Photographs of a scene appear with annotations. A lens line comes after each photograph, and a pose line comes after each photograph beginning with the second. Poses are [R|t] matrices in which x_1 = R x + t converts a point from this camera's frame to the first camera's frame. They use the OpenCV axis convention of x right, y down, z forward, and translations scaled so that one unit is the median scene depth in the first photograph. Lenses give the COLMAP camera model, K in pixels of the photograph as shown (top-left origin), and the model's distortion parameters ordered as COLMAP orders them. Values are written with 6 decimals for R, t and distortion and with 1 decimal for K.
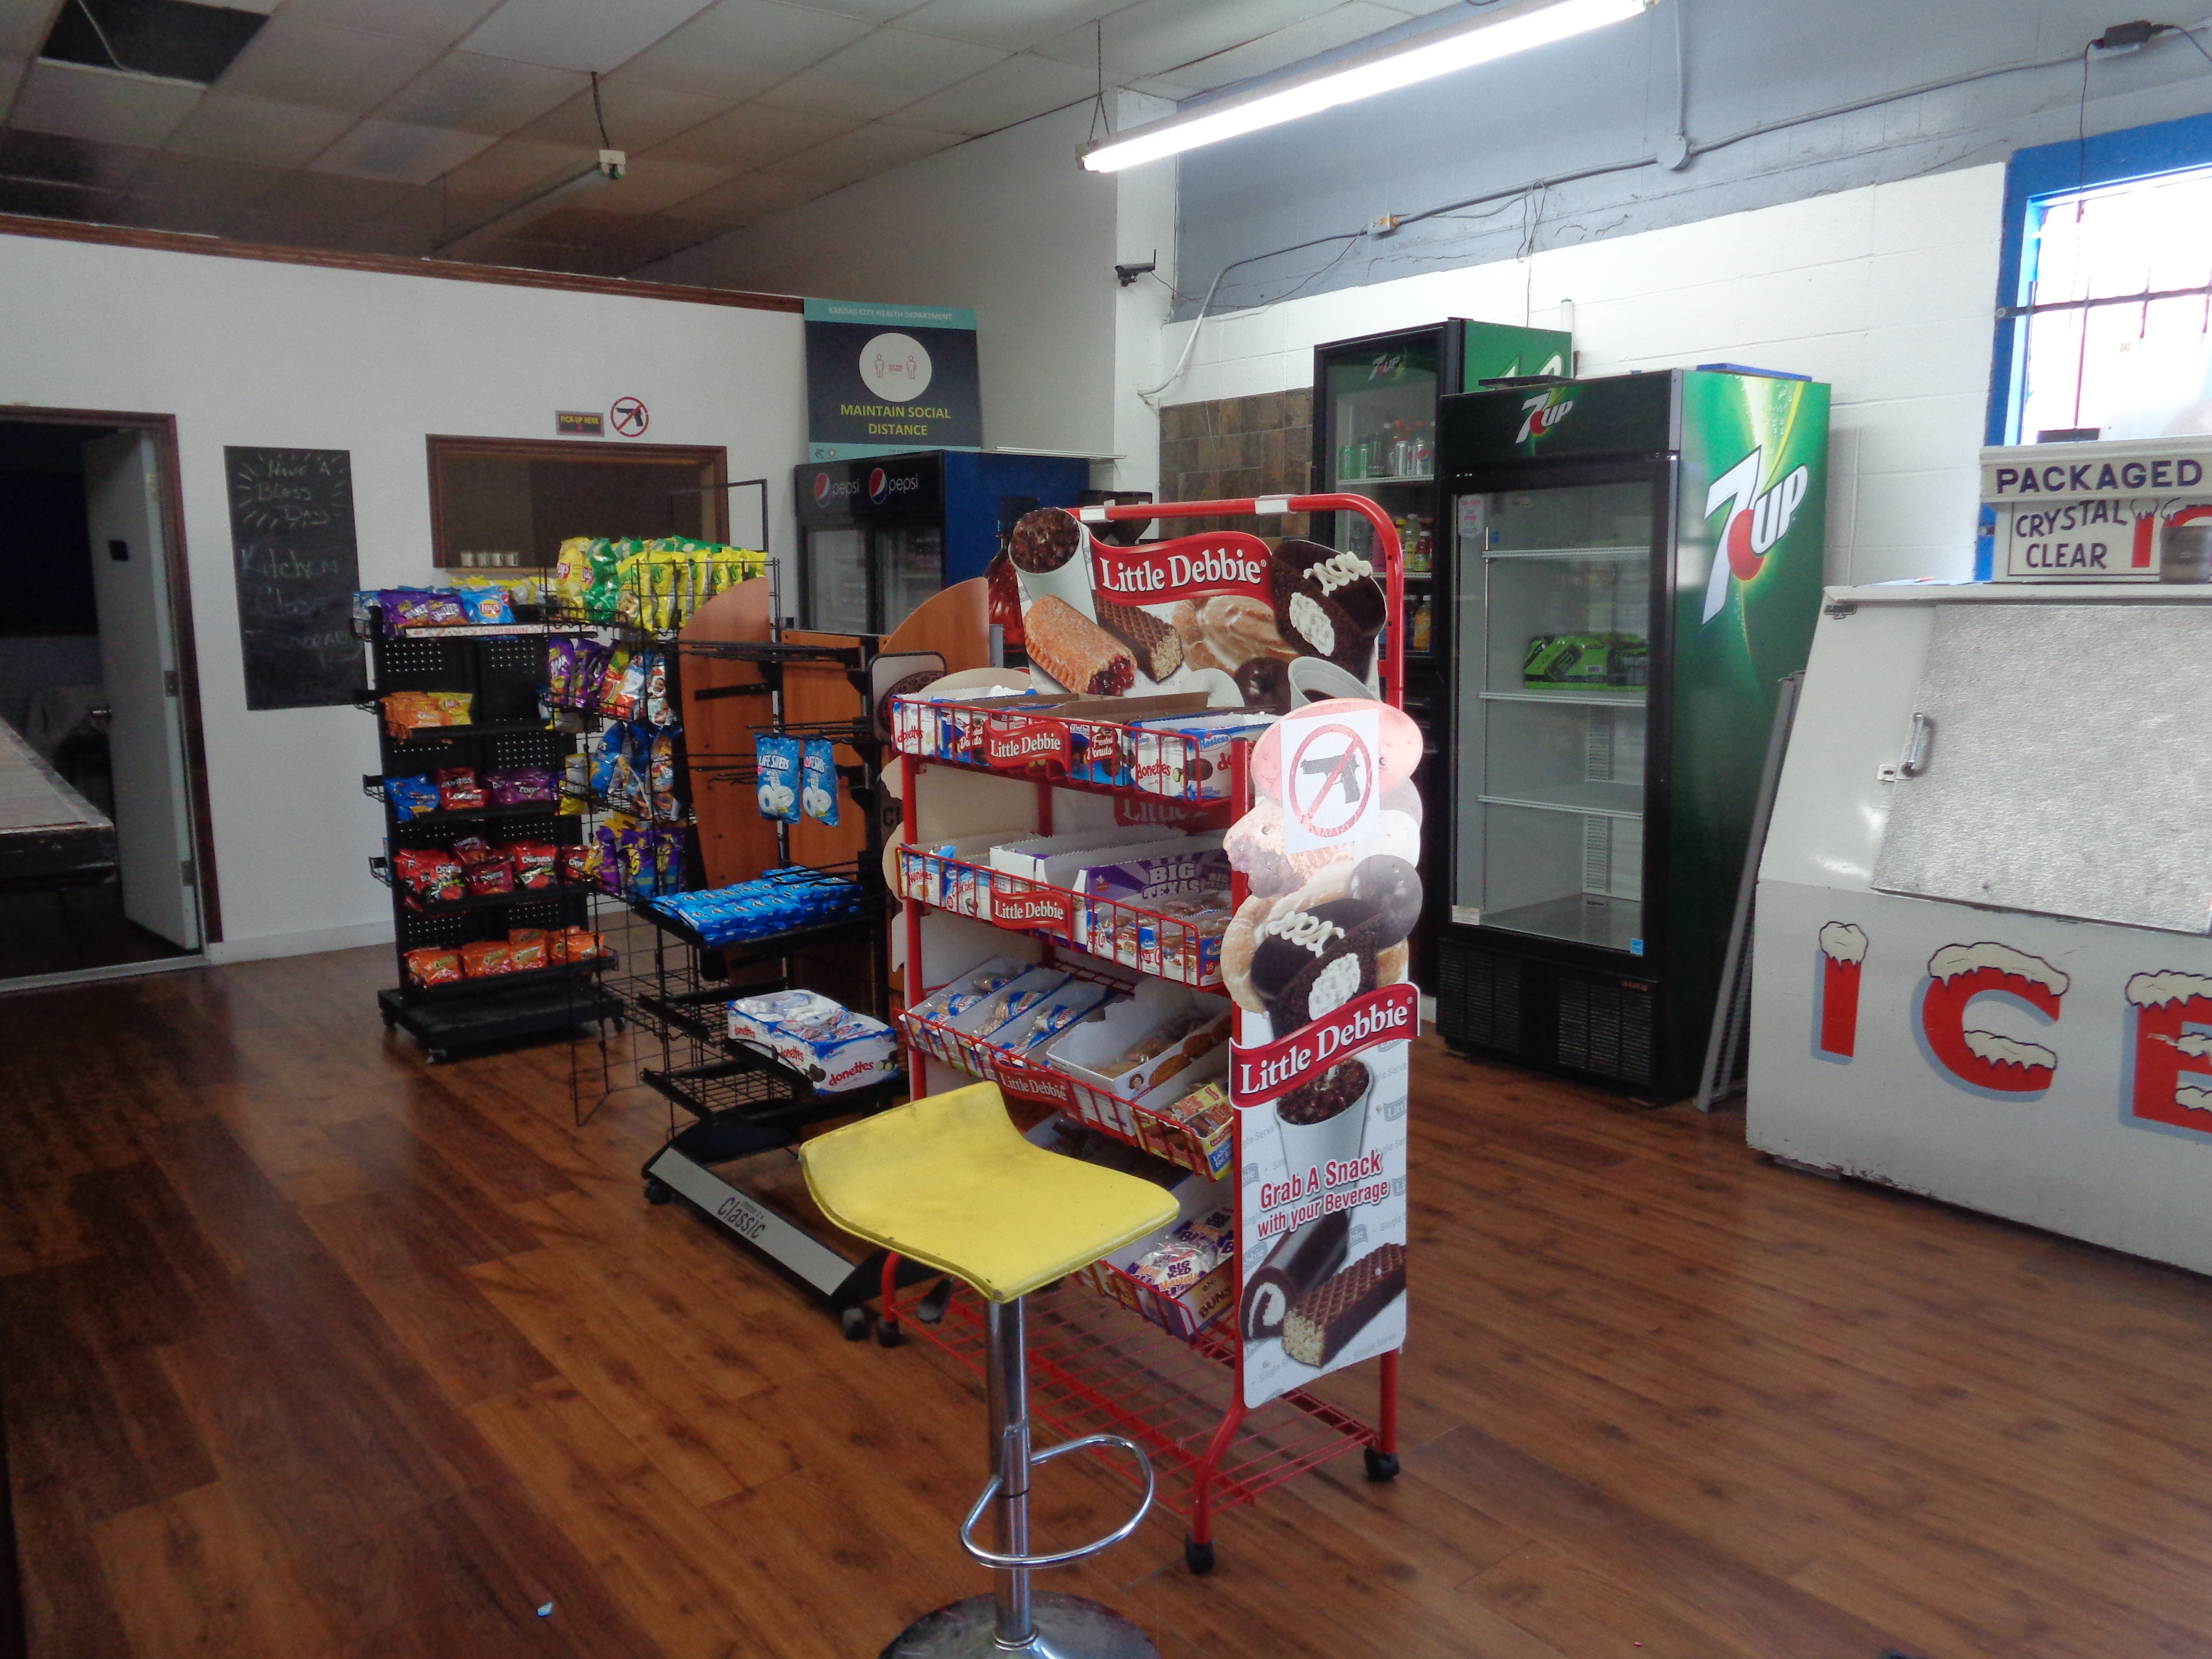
lens RADIAL K [[1671.6, 0, 1105.6], [0, 1671.6, 826.4], [0, 0, 1]] dist [0.006531, -0.010882]
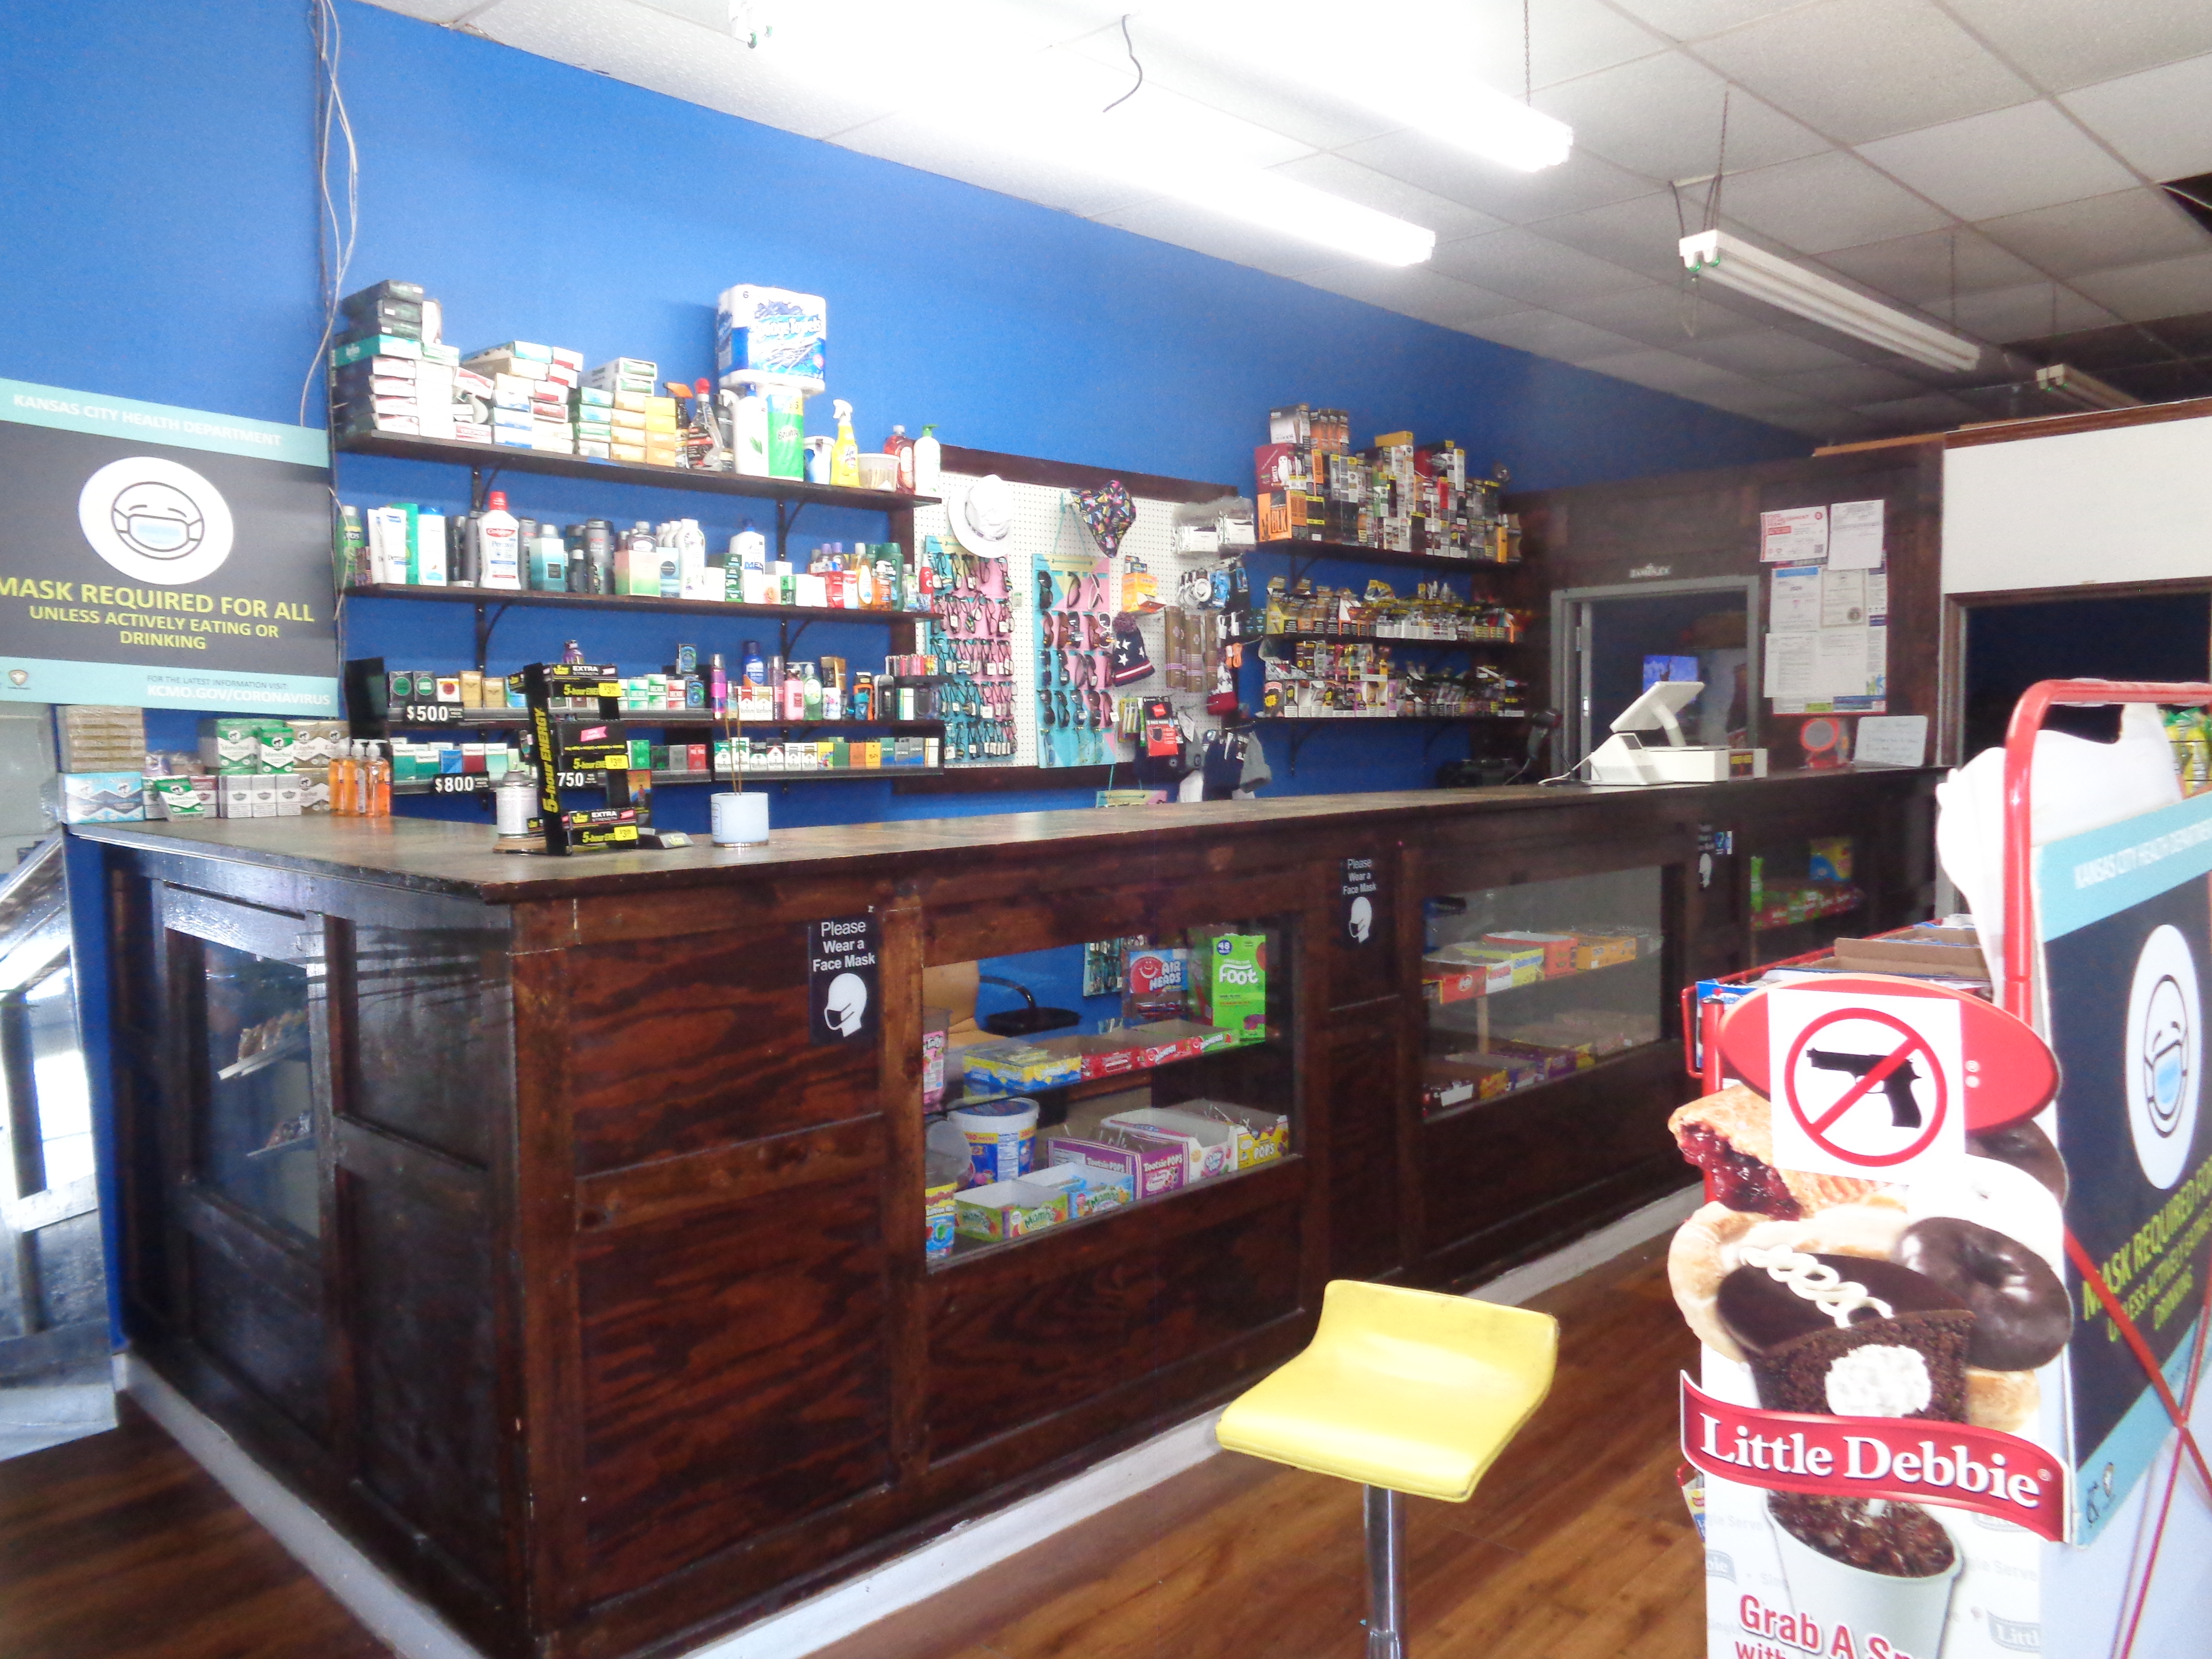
lens RADIAL K [[1671.6, 0, 1105.2], [0, 1671.6, 830.5], [0, 0, 1]] dist [0.006531, -0.010882]
pose [[0.127390, 0.060930, -0.989979, 0.786654], [-0.130407, 0.990476, 0.044180, -0.123948], [0.983243, 0.123472, 0.134122, 0.569319]]
